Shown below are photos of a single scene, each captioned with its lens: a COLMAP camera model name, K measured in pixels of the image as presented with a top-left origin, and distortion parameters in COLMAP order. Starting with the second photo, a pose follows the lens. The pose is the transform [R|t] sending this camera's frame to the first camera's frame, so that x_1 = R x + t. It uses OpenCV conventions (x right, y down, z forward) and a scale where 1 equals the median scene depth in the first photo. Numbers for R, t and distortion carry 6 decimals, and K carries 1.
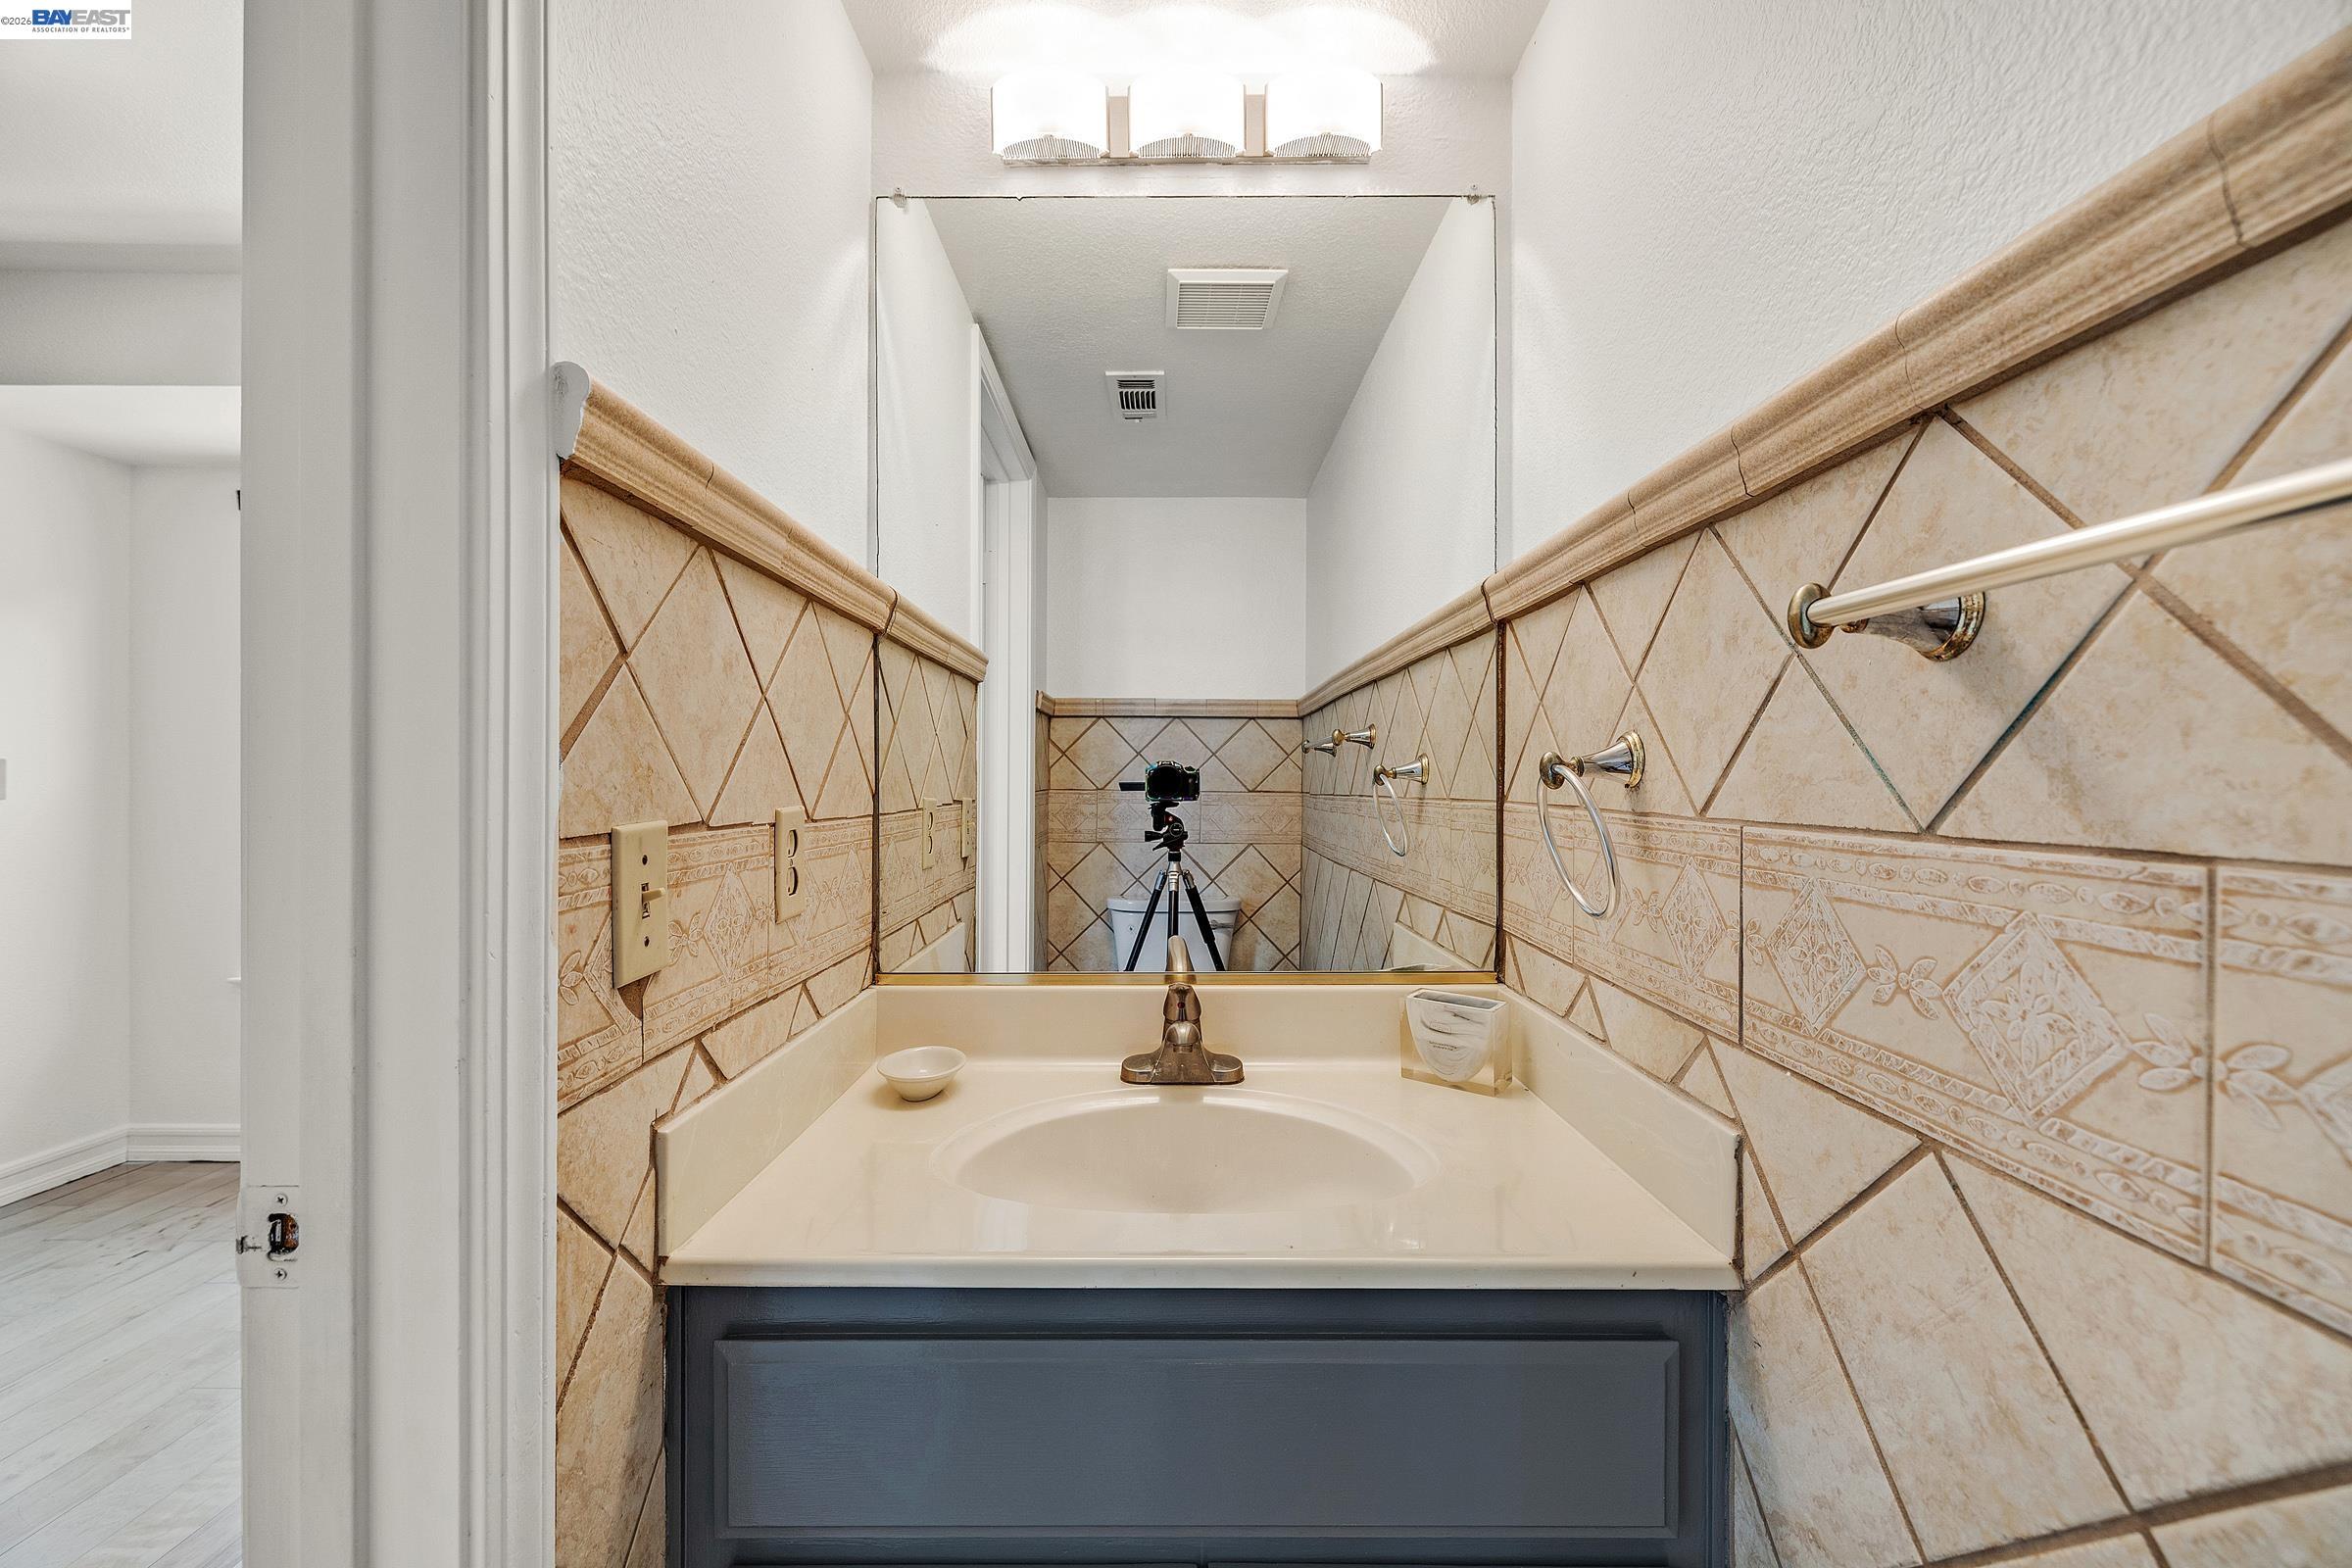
lens RADIAL K [[982.9, 0, 1174.0], [0, 982.9, 776.4], [0, 0, 1]] dist [0.001127, 0.000123]
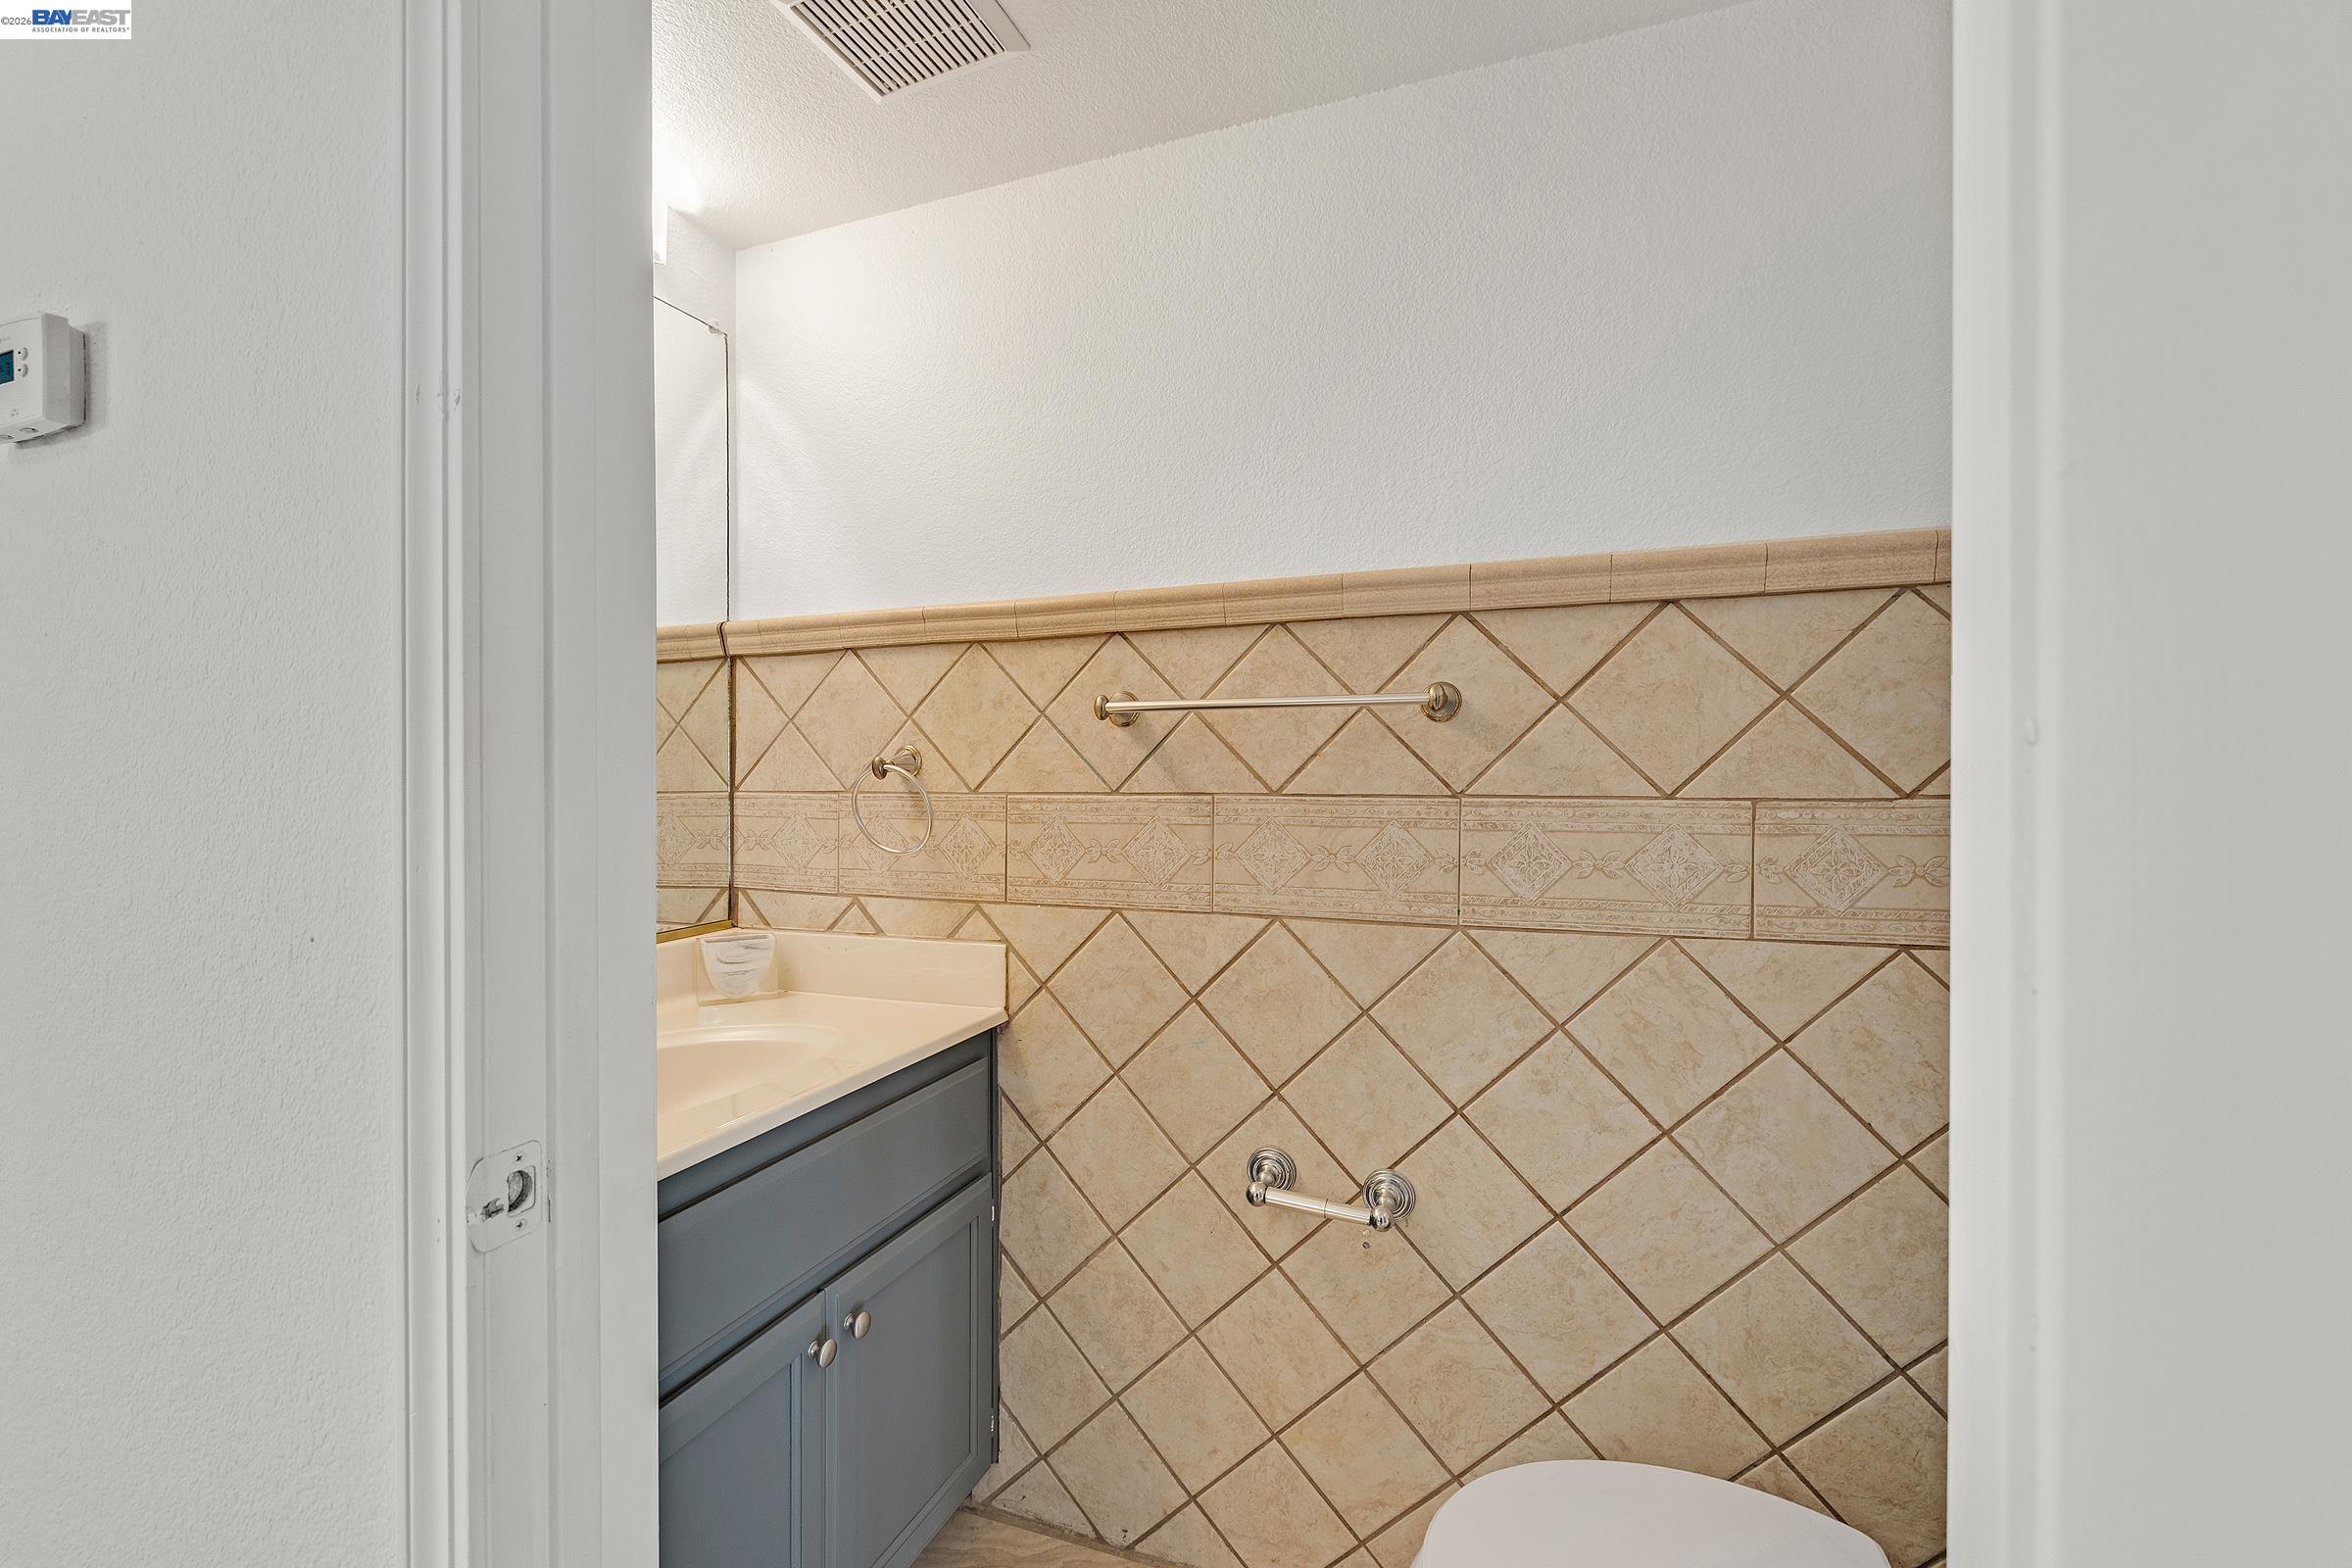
lens RADIAL K [[982.9, 0, 1170.5], [0, 982.9, 777.6], [0, 0, 1]] dist [0.001127, 0.000123]
pose [[0.366325, -0.013231, 0.930393, -1.330379], [0.006773, 0.999910, 0.011553, -0.008259], [-0.930462, 0.002070, 0.366382, -0.078988]]
